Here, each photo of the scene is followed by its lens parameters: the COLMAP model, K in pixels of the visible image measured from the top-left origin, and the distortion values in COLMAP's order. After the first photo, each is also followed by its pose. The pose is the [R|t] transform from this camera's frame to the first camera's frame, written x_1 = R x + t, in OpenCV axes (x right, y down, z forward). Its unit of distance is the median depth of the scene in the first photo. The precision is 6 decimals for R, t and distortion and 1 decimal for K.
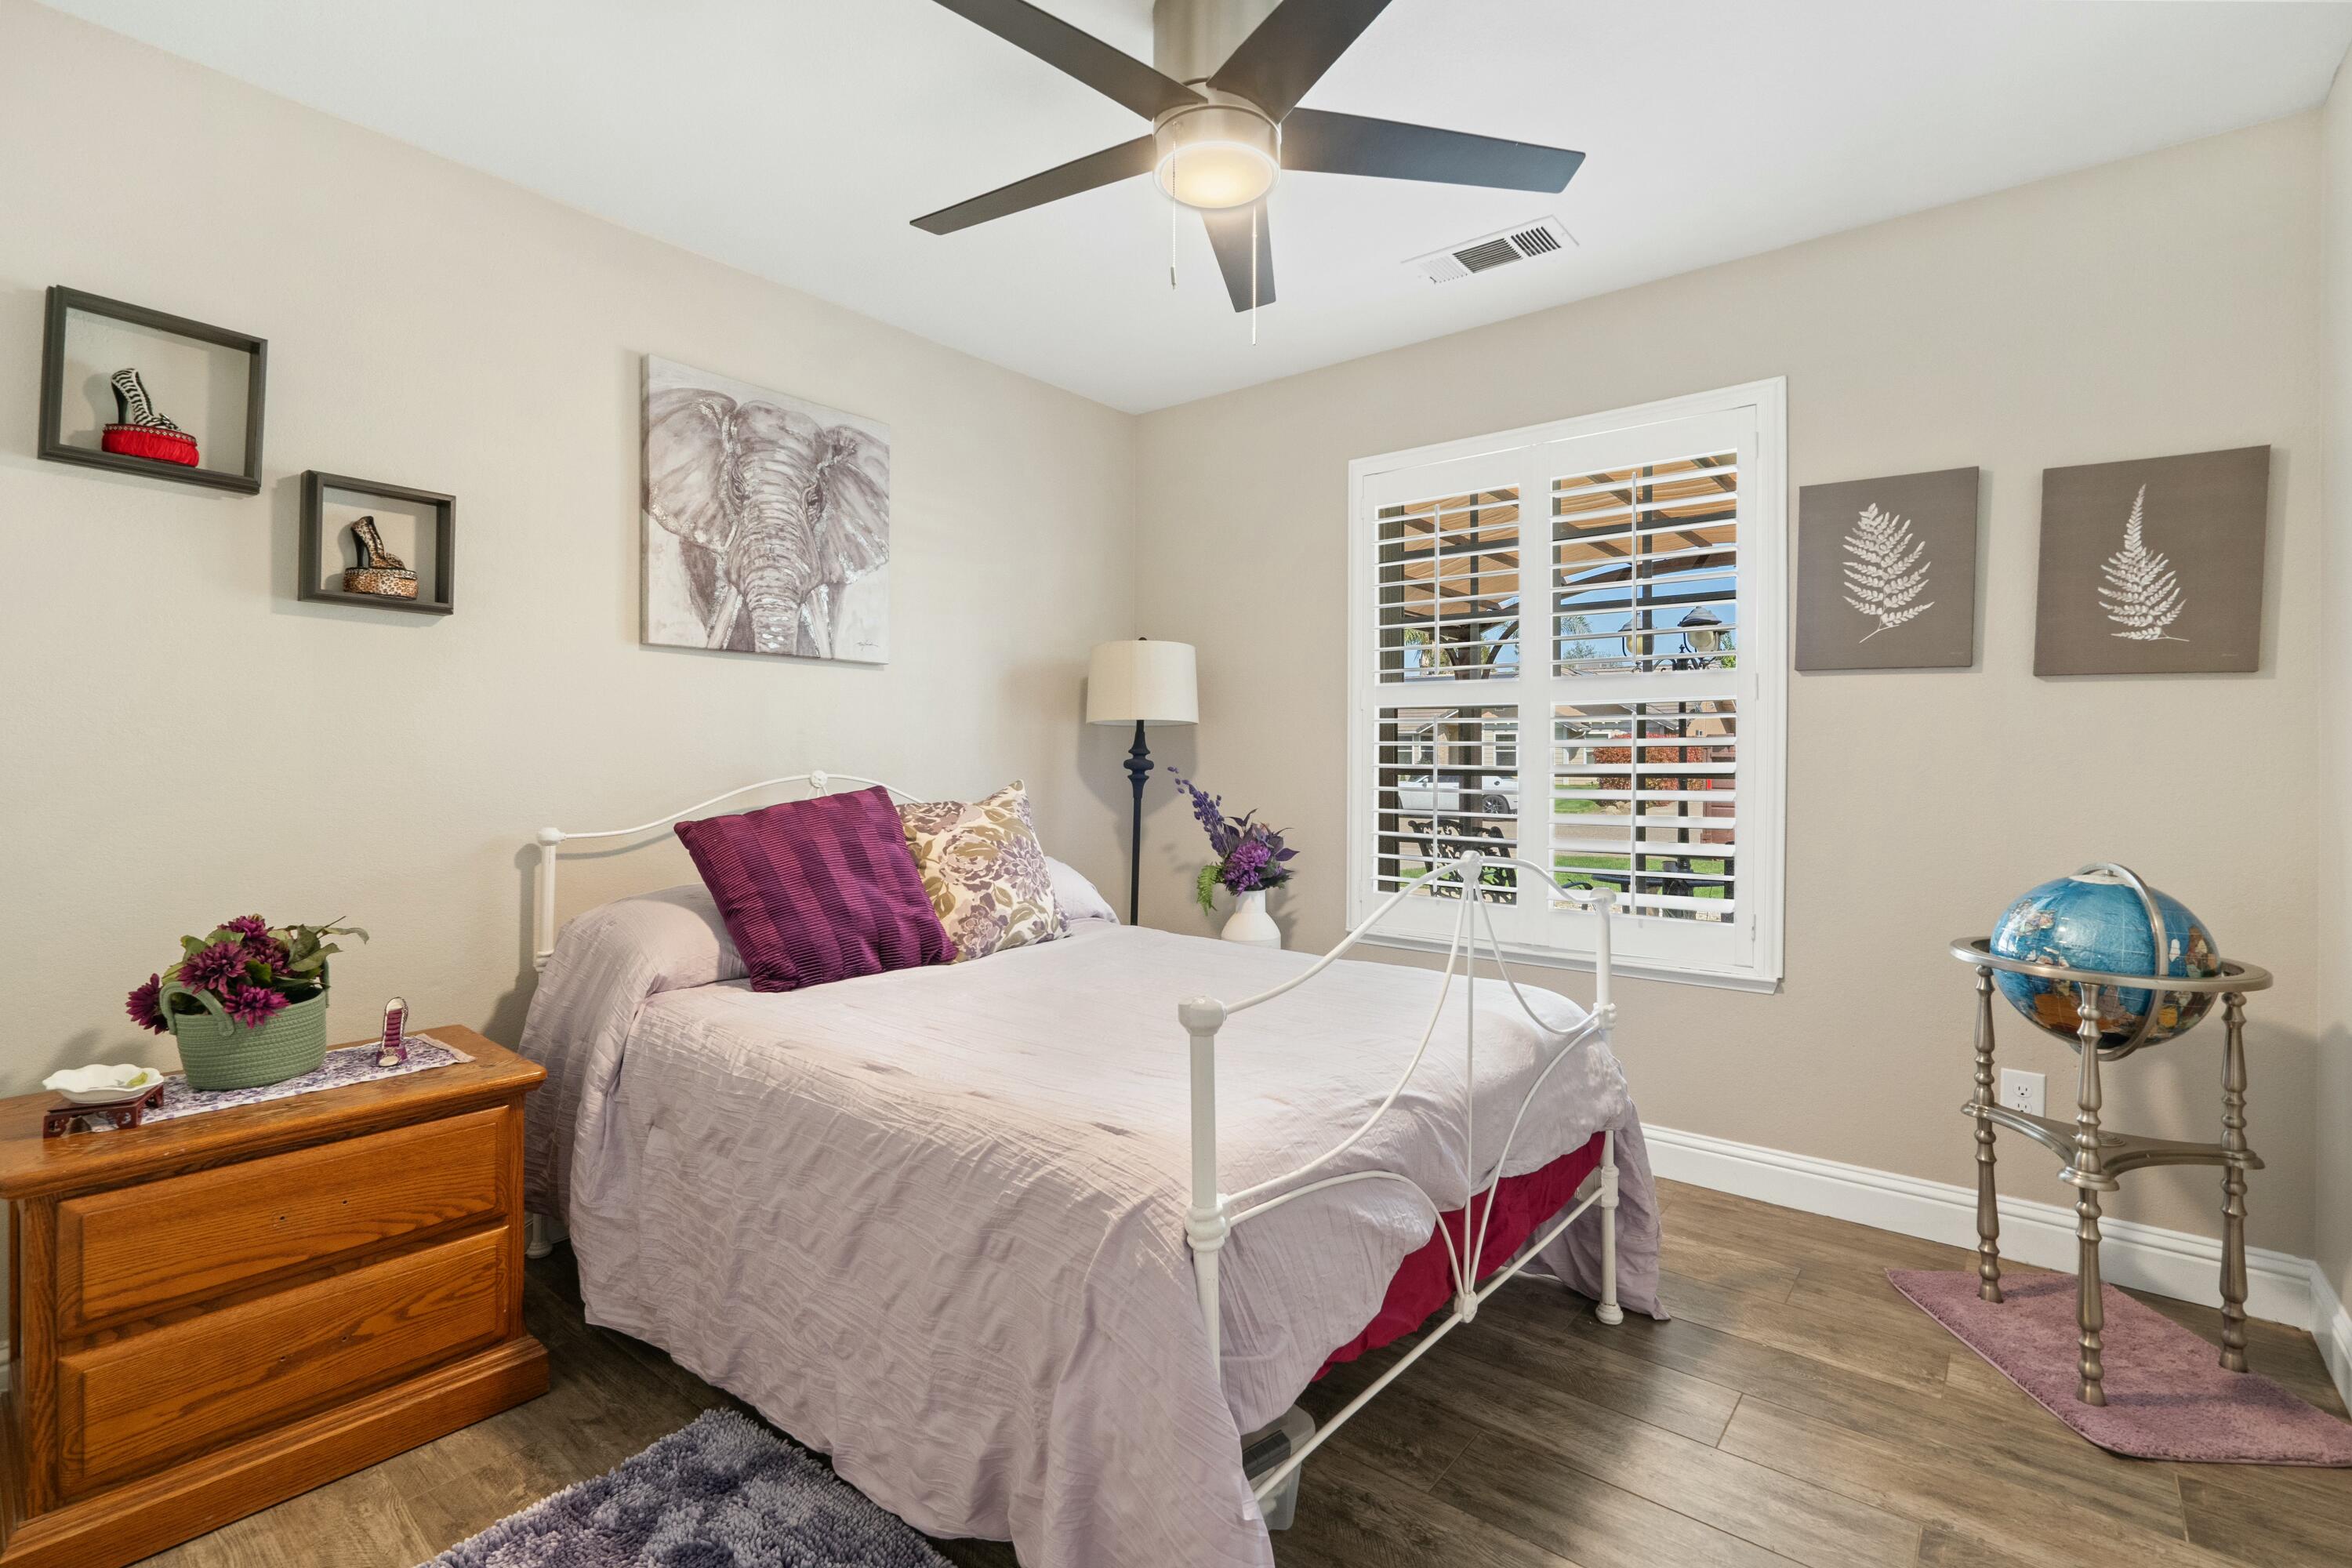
lens RADIAL K [[1069.4, 0, 1172.9], [0, 1069.4, 759.4], [0, 0, 1]] dist [-0.001356, 0.000211]
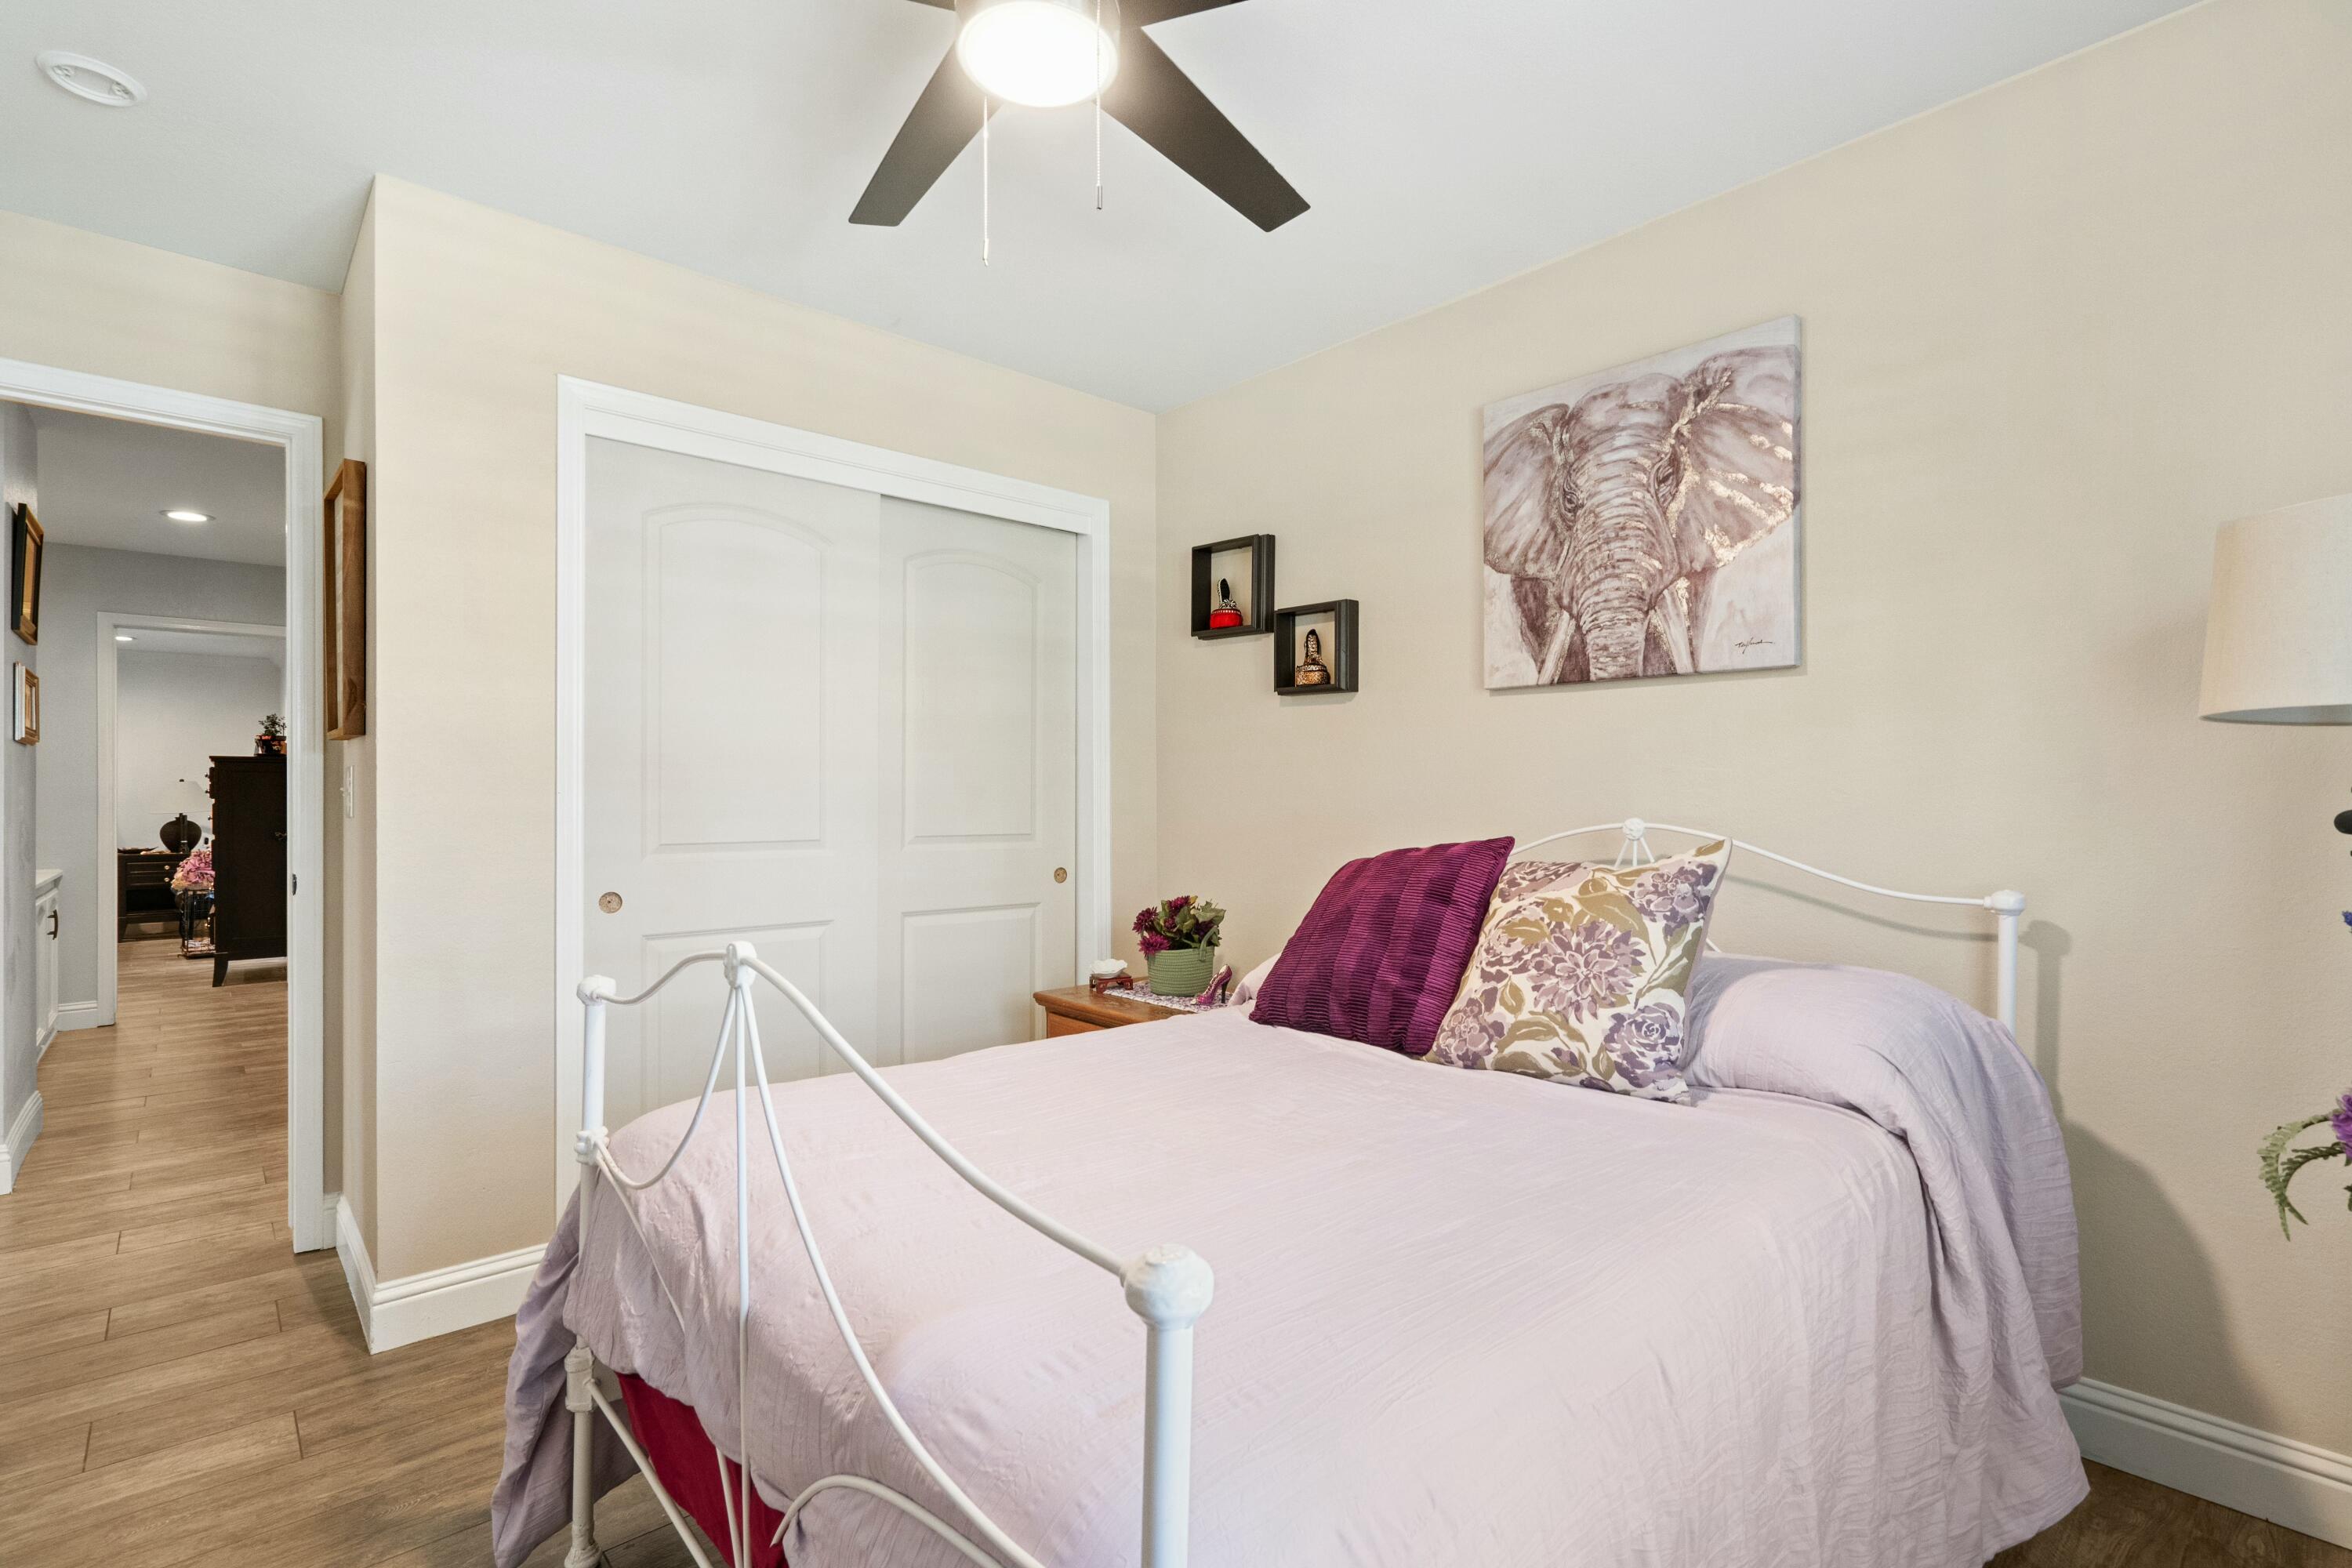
lens RADIAL K [[1069.4, 0, 1176.2], [0, 1069.4, 801.1], [0, 0, 1]] dist [-0.001356, 0.000211]
pose [[-0.132733, 0.000746, -0.991152, 0.526459], [-0.001963, 0.999998, 0.001015, -0.002457], [0.991150, 0.002080, -0.132731, 0.797907]]
